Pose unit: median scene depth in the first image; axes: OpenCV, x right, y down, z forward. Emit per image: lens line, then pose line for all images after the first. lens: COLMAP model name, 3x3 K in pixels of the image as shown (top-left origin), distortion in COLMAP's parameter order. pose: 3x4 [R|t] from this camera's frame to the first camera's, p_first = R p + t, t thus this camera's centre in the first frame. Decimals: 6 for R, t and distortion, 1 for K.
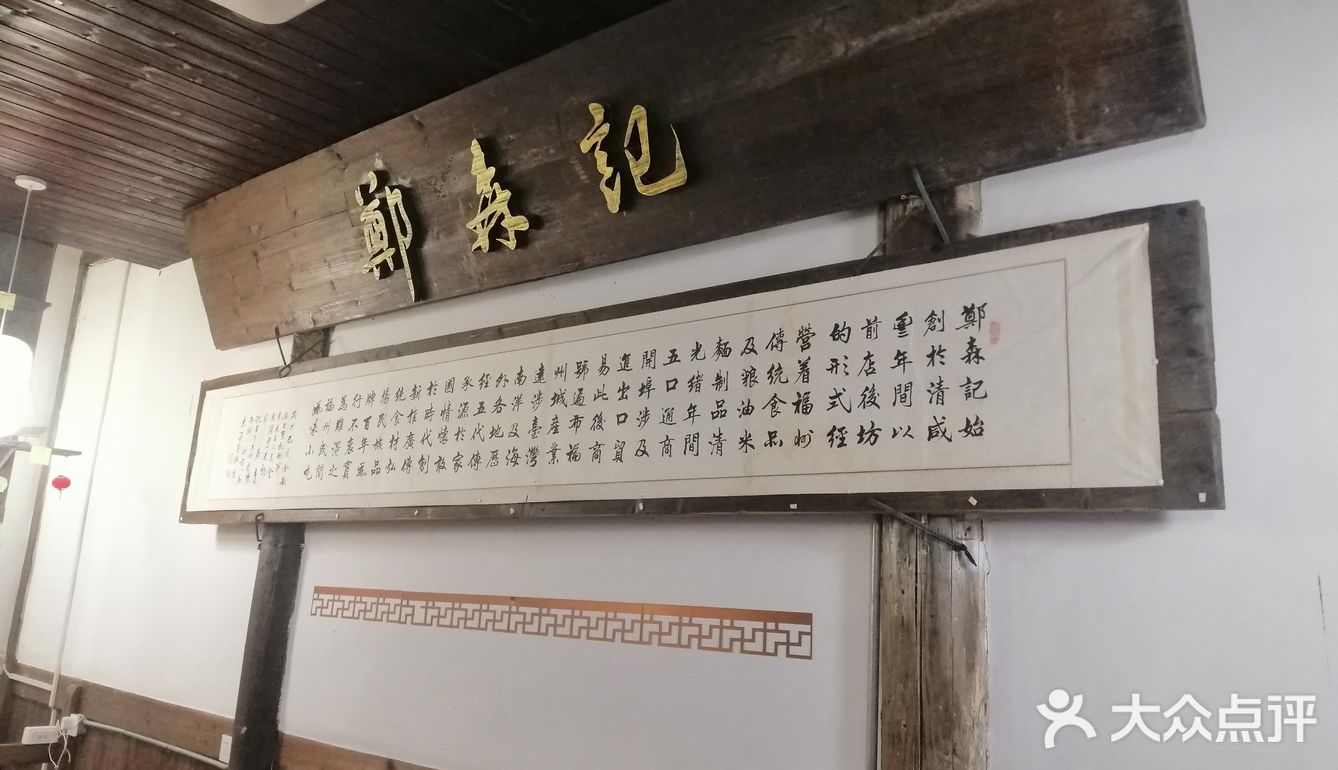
lens RADIAL K [[1010.4, 0, 669.0], [0, 1010.4, 385.0], [0, 0, 1]] dist [-0.027278, 0.069409]
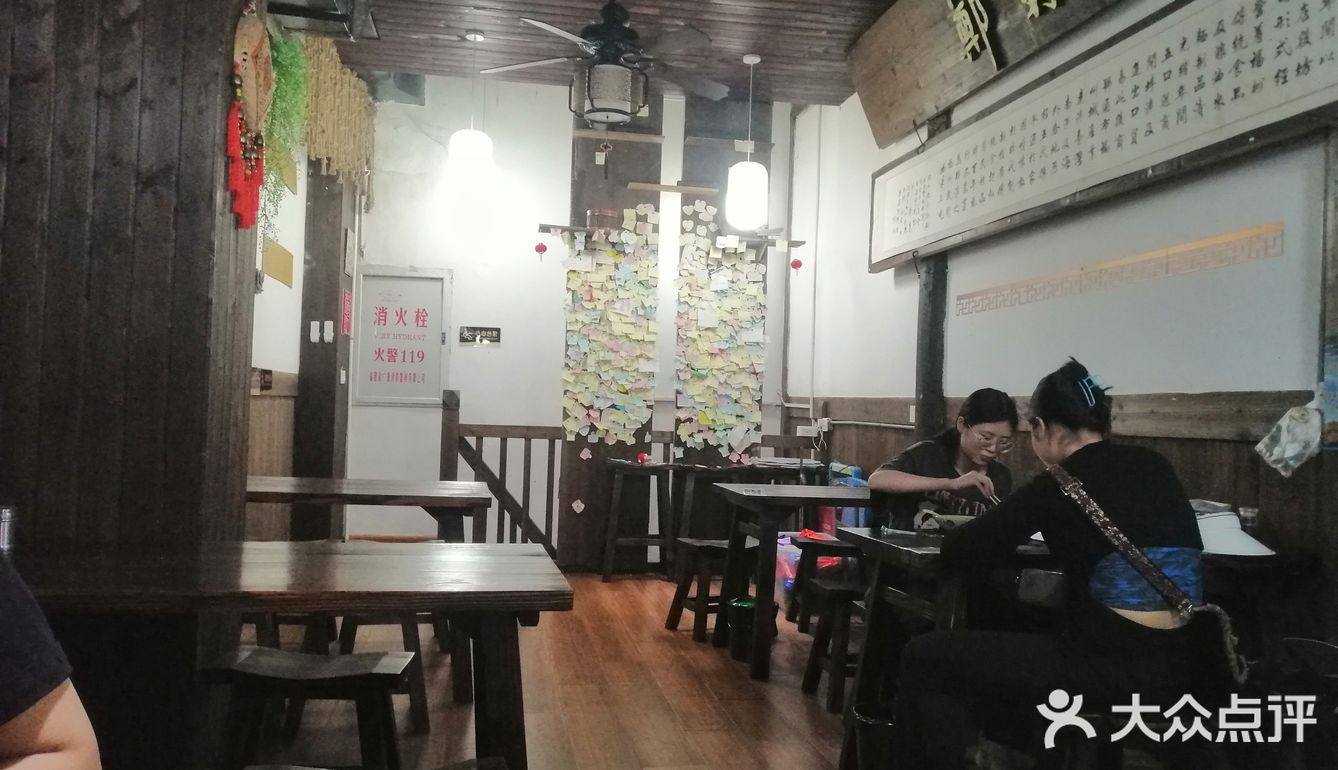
lens RADIAL K [[1010.4, 0, 669.0], [0, 1010.4, 385.0], [0, 0, 1]] dist [-0.027278, 0.069409]
pose [[0.772057, -0.050811, -0.633519, 0.261956], [0.150126, 0.983171, 0.104100, 0.135065], [0.617568, -0.175479, 0.766692, -0.407724]]
